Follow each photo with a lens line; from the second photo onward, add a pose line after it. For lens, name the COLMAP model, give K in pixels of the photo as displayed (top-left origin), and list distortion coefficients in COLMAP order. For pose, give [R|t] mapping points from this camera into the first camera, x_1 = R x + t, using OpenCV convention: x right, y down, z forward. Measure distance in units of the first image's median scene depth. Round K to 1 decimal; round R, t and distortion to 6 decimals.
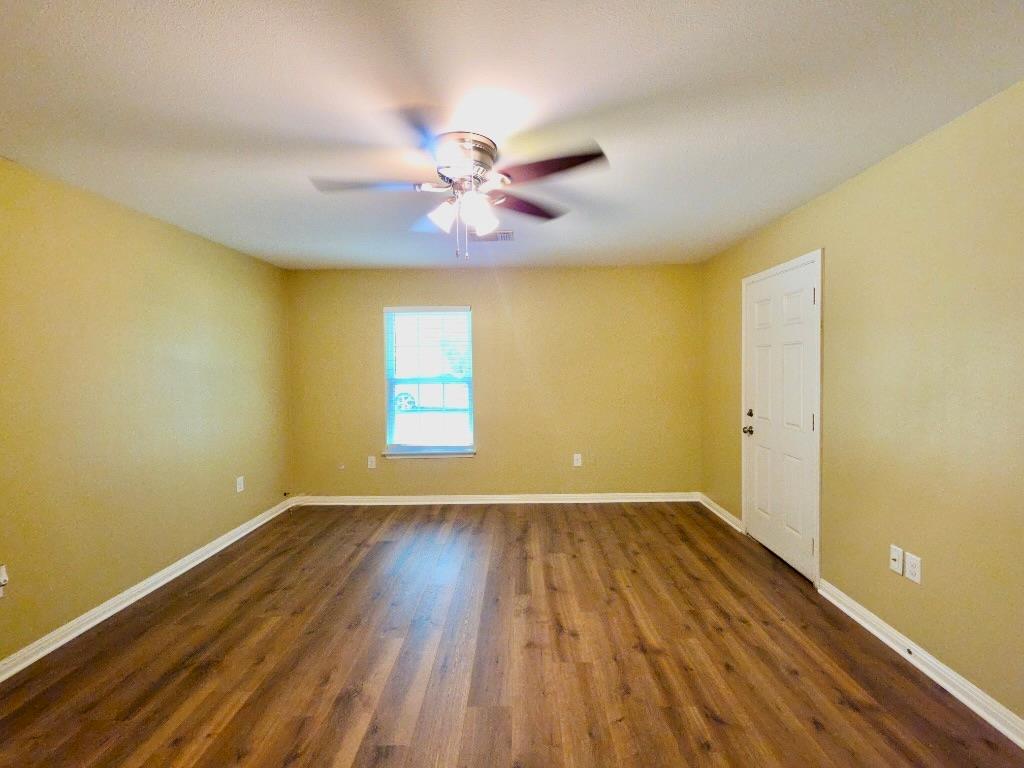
lens RADIAL K [[498.3, 0, 519.0], [0, 498.3, 375.8], [0, 0, 1]] dist [0.013864, -0.006549]
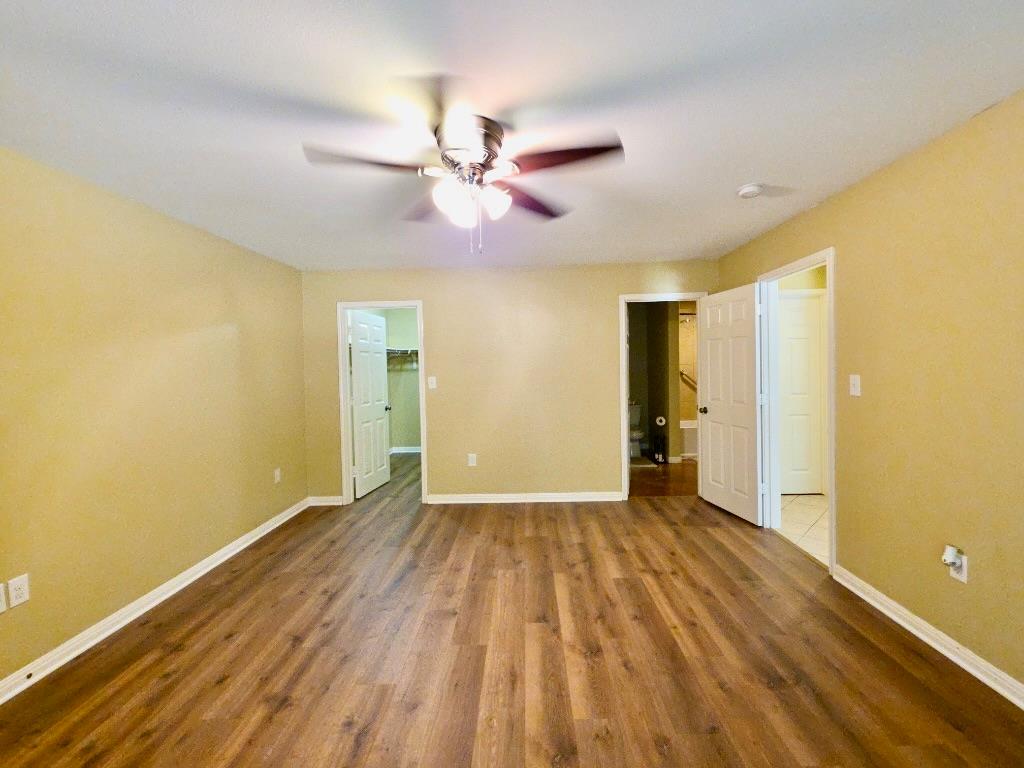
lens RADIAL K [[498.3, 0, 519.0], [0, 498.3, 375.8], [0, 0, 1]] dist [0.013864, -0.006549]
pose [[-0.999259, 0.037410, 0.009082, -0.199434], [0.037732, 0.998548, 0.038447, -0.028742], [-0.007631, 0.038761, -0.999219, 2.009293]]
